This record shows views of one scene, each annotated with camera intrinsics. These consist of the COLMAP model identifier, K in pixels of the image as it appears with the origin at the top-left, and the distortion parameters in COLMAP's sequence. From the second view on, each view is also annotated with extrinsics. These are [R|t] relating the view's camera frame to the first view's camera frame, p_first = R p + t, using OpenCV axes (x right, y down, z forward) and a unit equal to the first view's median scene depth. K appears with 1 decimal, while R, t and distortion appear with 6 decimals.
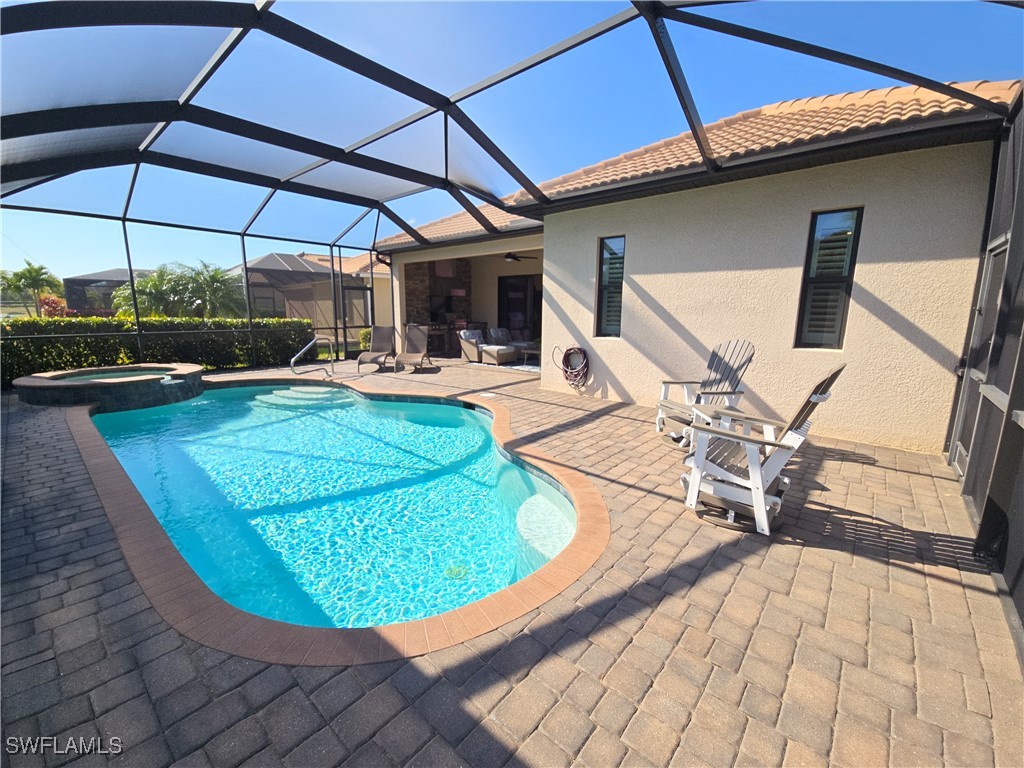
lens RADIAL K [[418.5, 0, 506.7], [0, 418.5, 376.6], [0, 0, 1]] dist [0.007972, -0.007551]
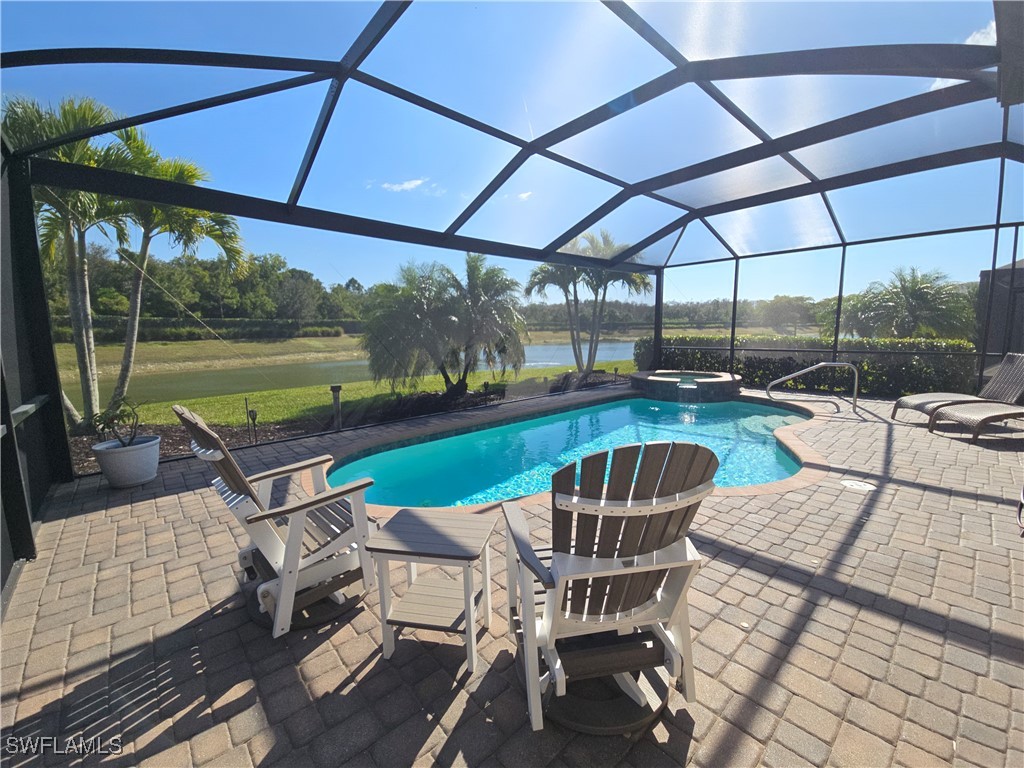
lens RADIAL K [[418.5, 0, 507.7], [0, 418.5, 385.0], [0, 0, 1]] dist [0.007972, -0.007551]
pose [[-0.123300, 0.129760, -0.983849, 1.157075], [-0.152489, 0.977162, 0.147989, -0.207924], [0.980584, 0.168273, -0.100697, 1.311639]]
